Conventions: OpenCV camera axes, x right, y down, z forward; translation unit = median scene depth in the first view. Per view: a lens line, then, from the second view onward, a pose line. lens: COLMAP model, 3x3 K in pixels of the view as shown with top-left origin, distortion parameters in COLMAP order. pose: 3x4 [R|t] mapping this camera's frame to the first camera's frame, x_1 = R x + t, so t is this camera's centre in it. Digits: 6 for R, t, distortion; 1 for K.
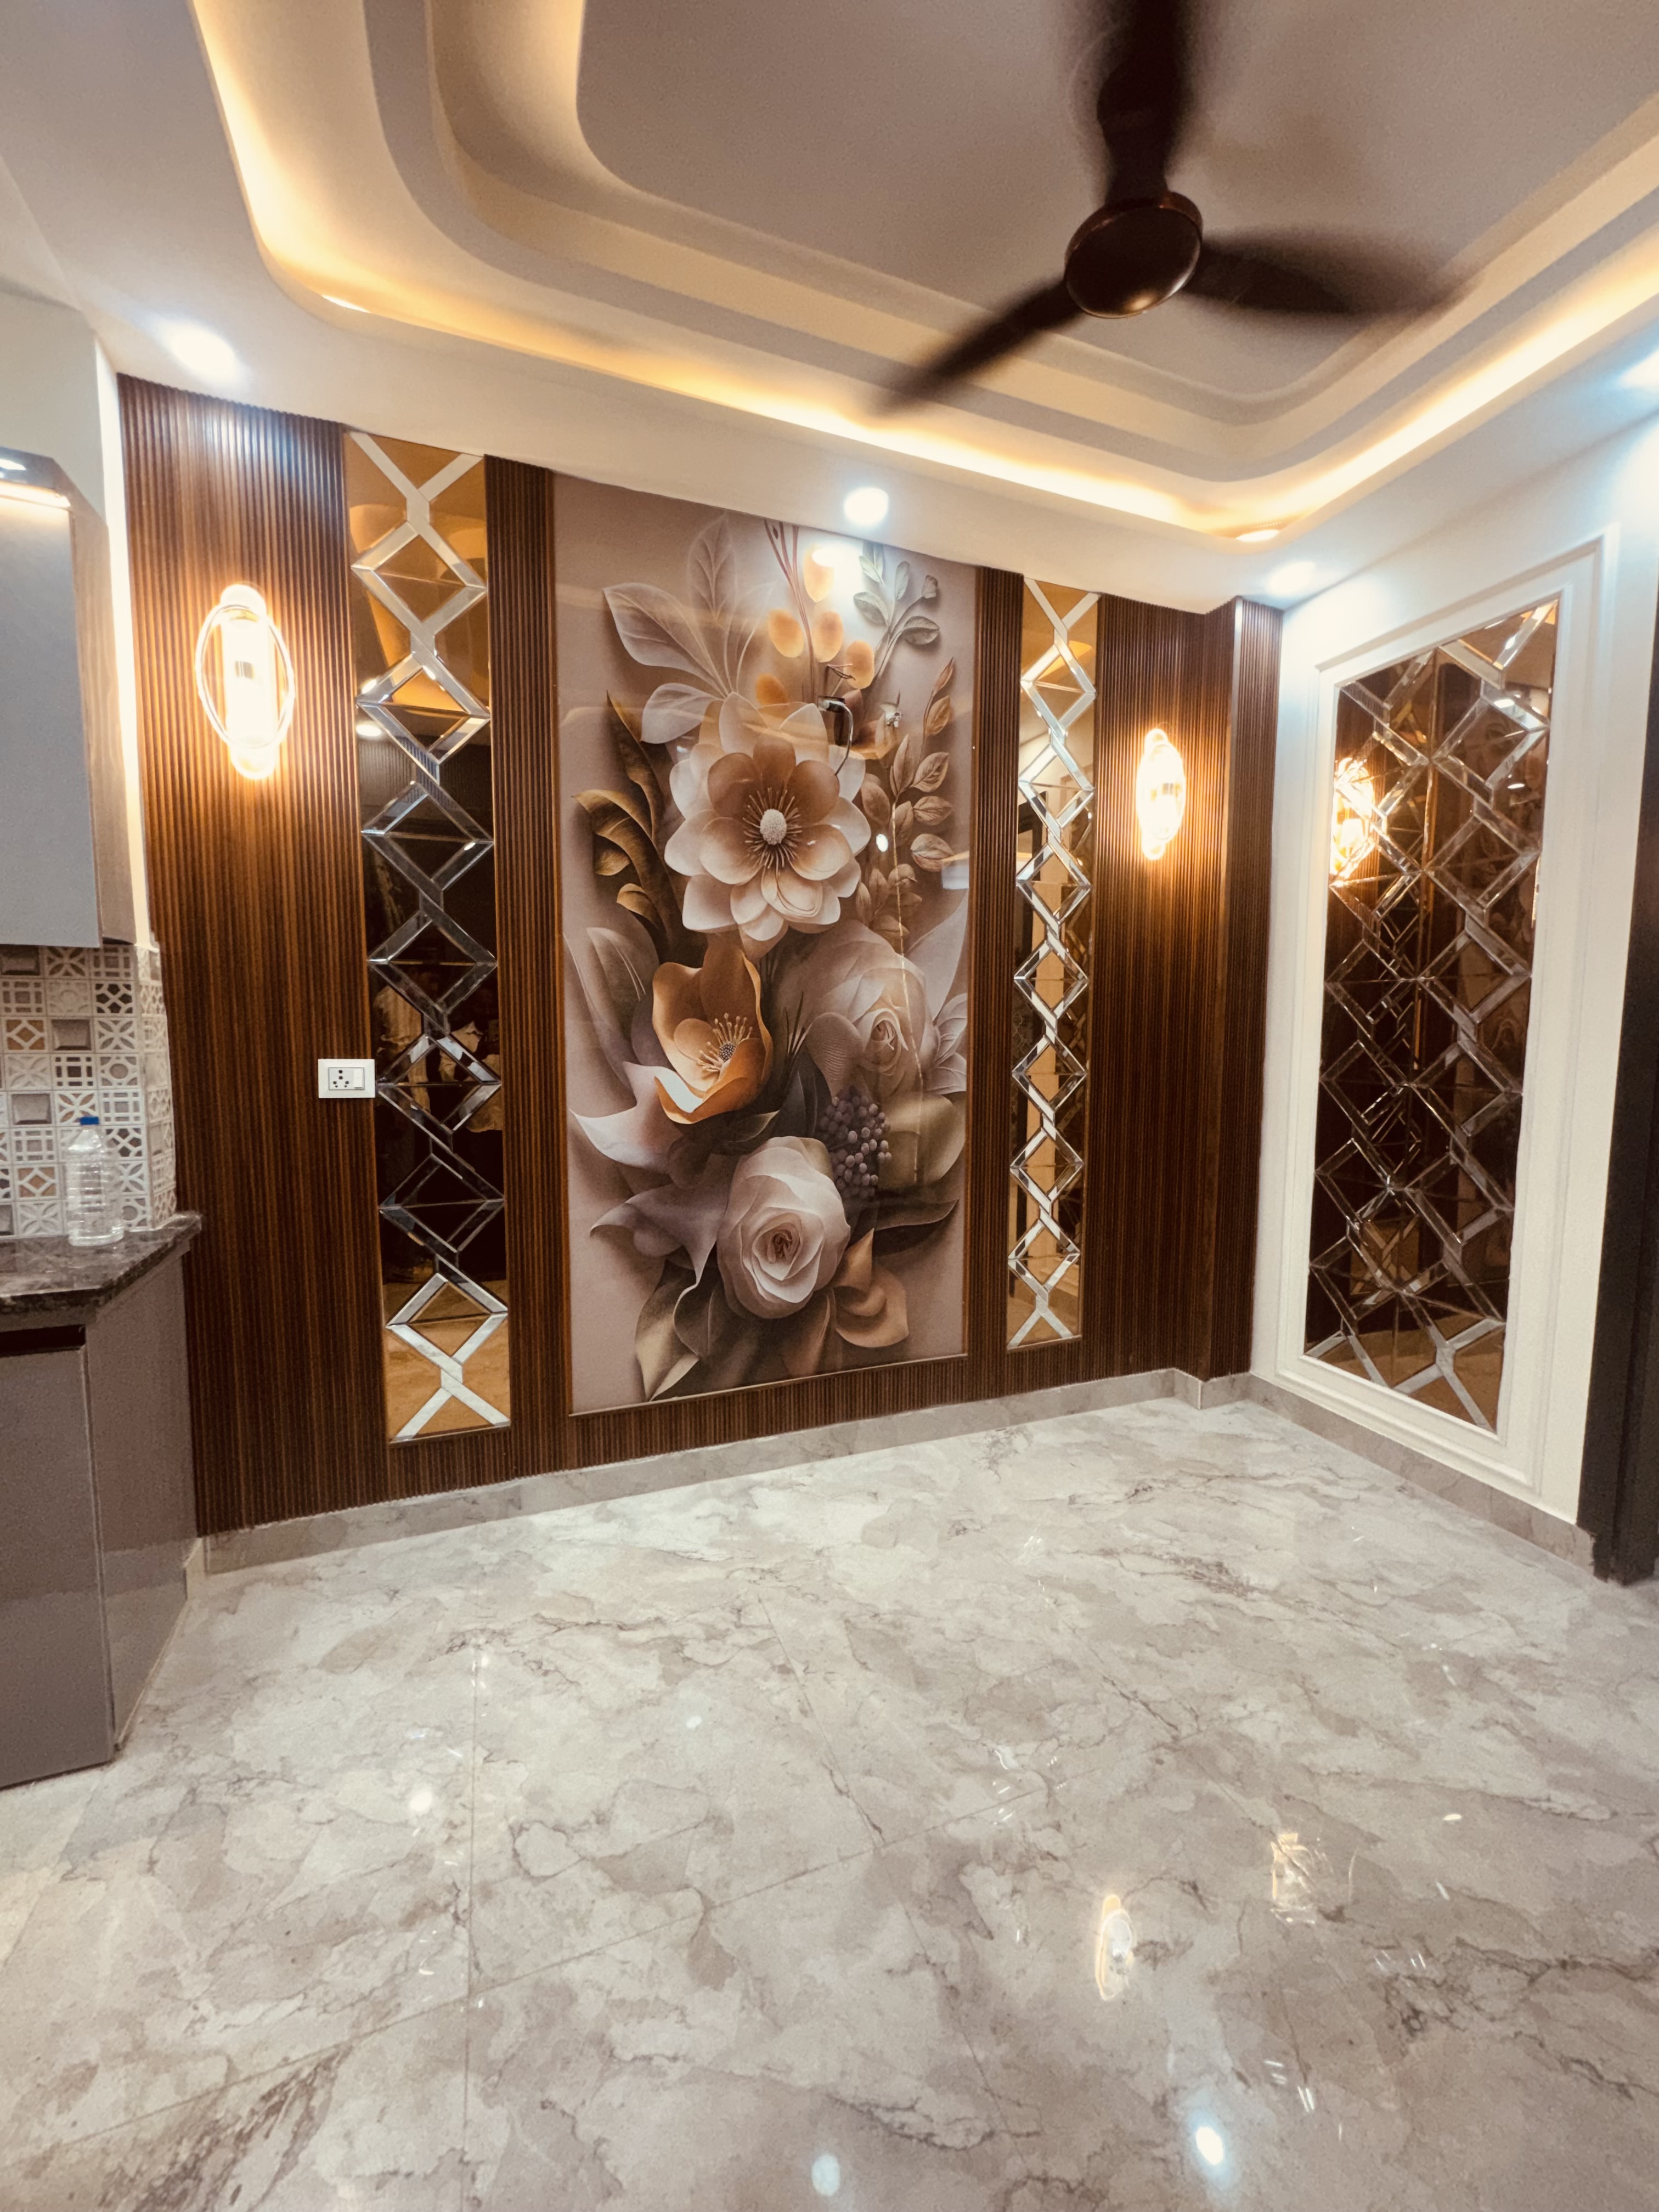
lens RADIAL K [[886.3, 0, 834.1], [0, 886.3, 1108.6], [0, 0, 1]] dist [0.002626, 0.000186]
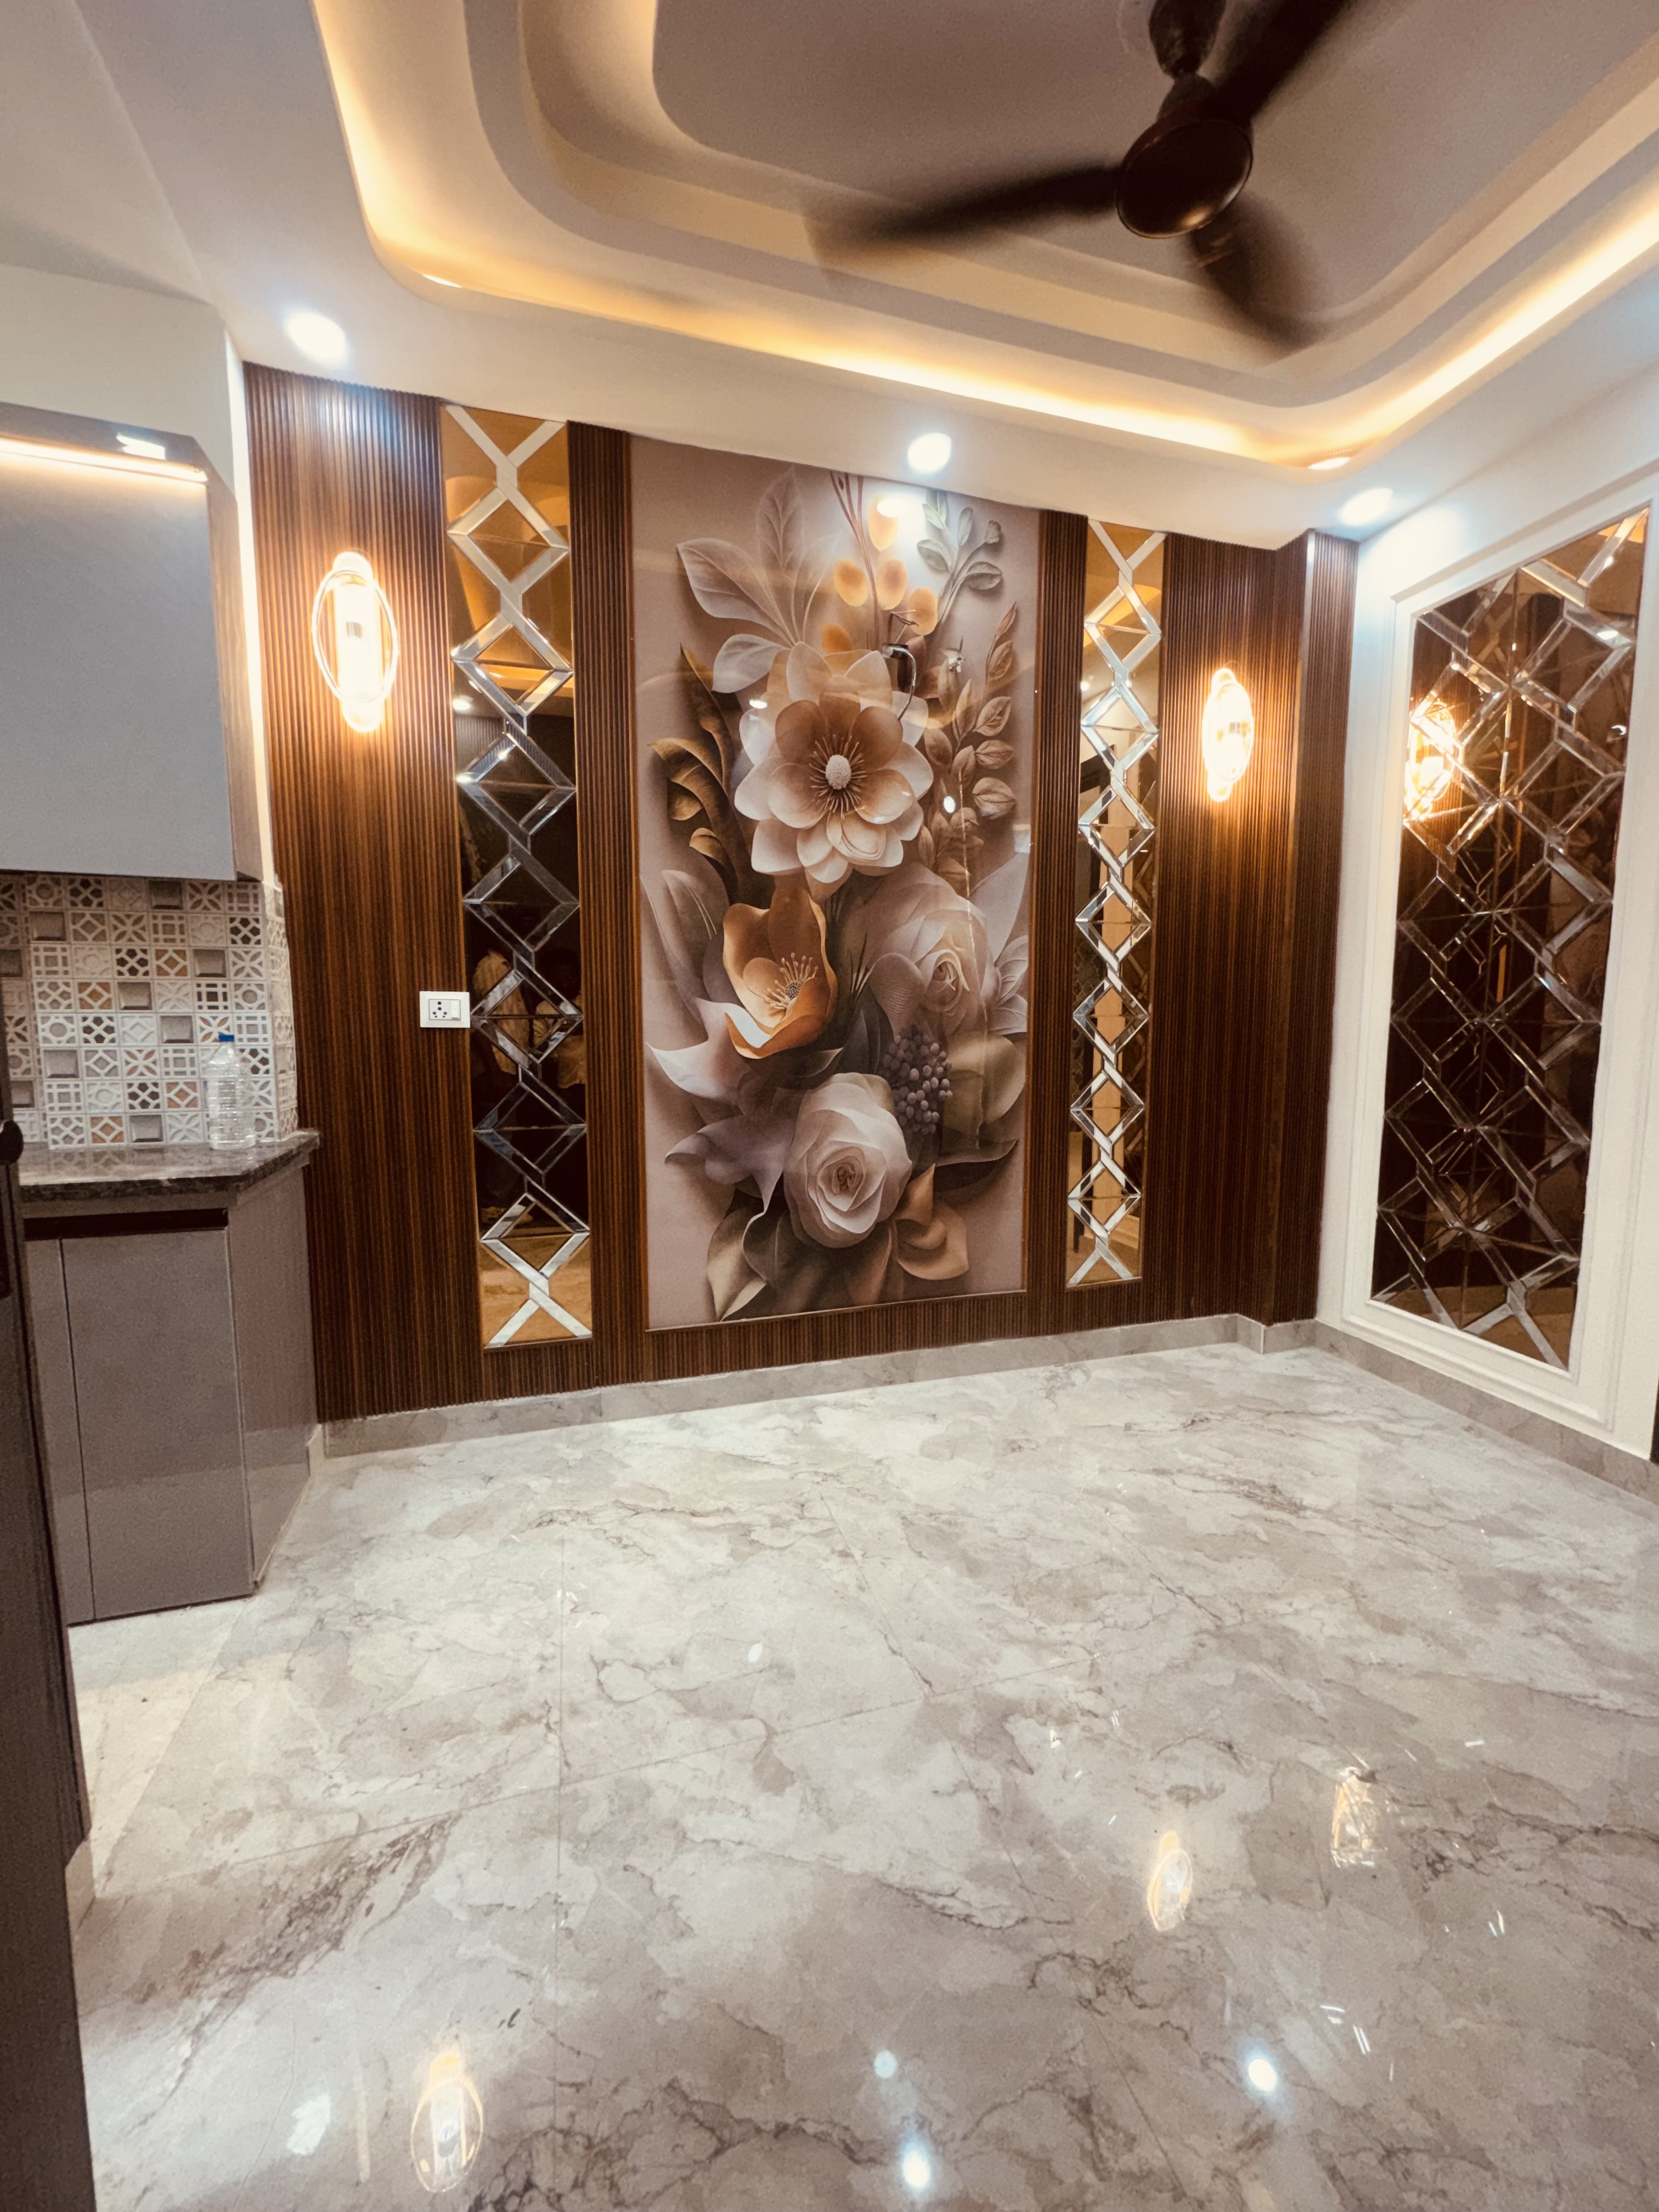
lens RADIAL K [[886.3, 0, 834.0], [0, 886.3, 1107.9], [0, 0, 1]] dist [0.002626, 0.000186]
pose [[0.996816, 0.004263, -0.079620, 0.012720], [-0.002931, 0.999854, 0.016838, 0.069000], [0.079680, -0.016551, 0.996683, -0.047907]]
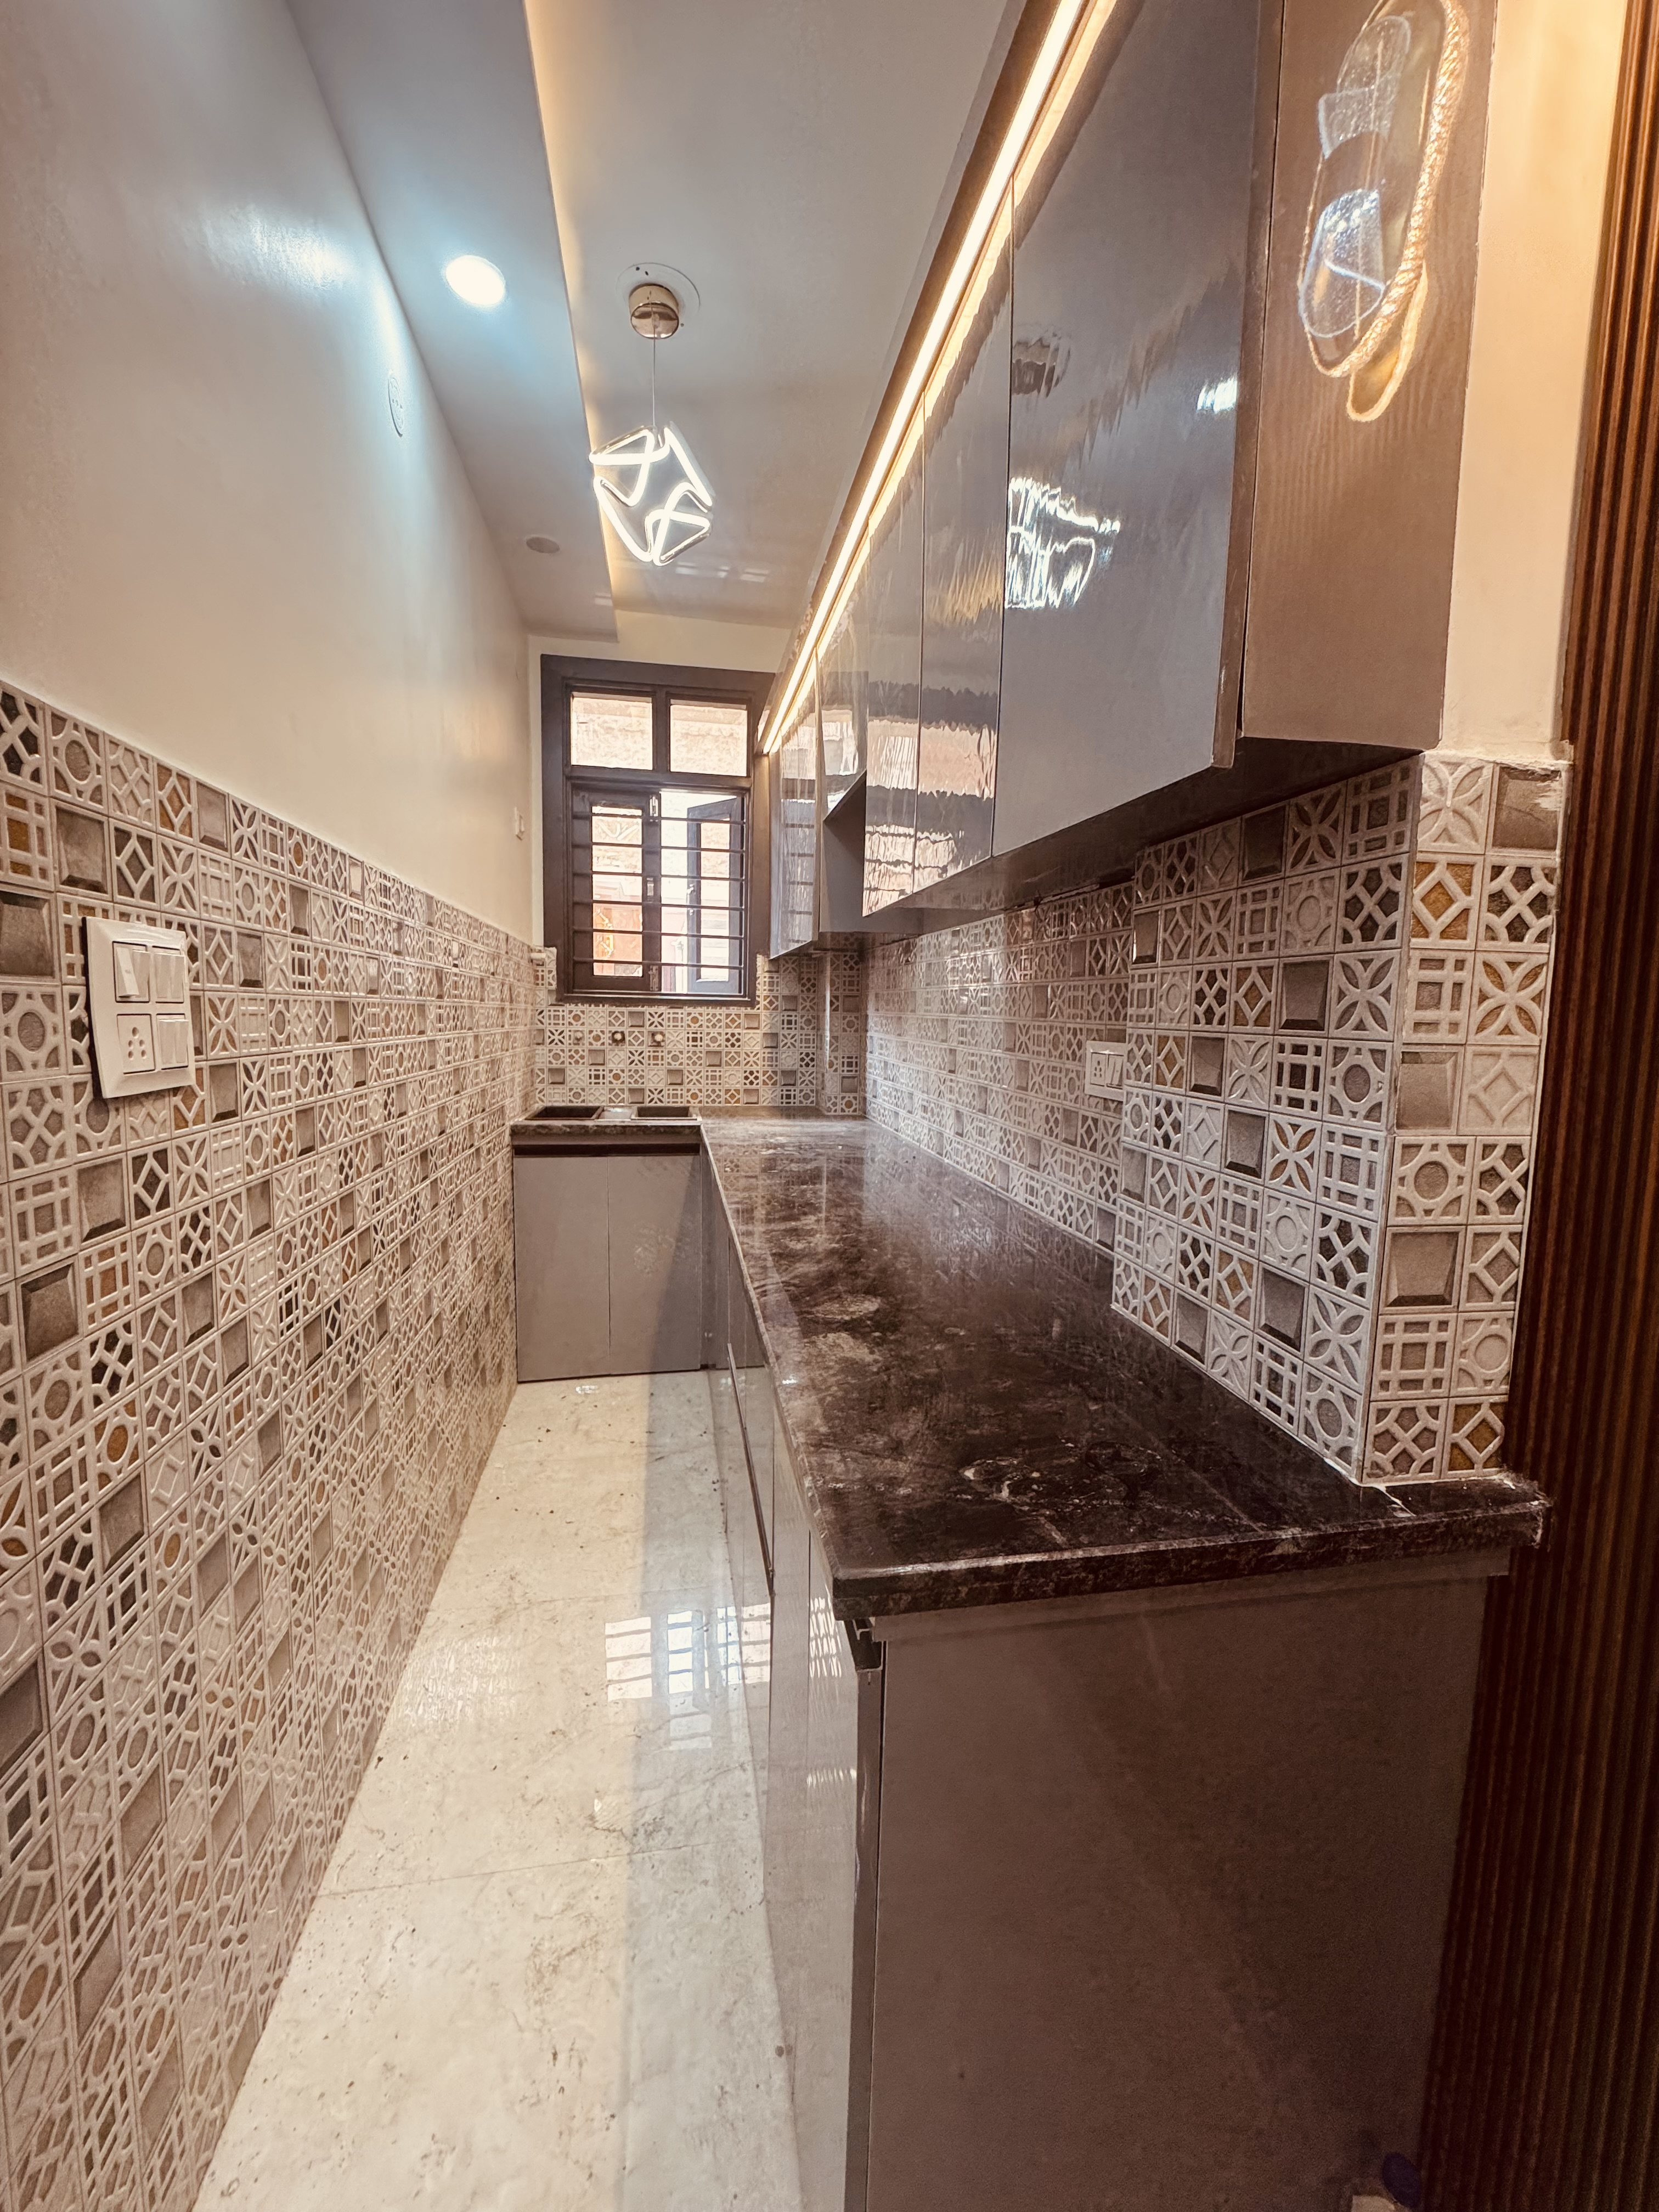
lens RADIAL K [[886.3, 0, 826.0], [0, 886.3, 1104.9], [0, 0, 1]] dist [0.002626, 0.000186]
pose [[-0.193895, 0.097283, -0.976187, -0.320524], [-0.107626, 0.986955, 0.119733, -0.049563], [0.975101, 0.128278, -0.180896, 0.755273]]
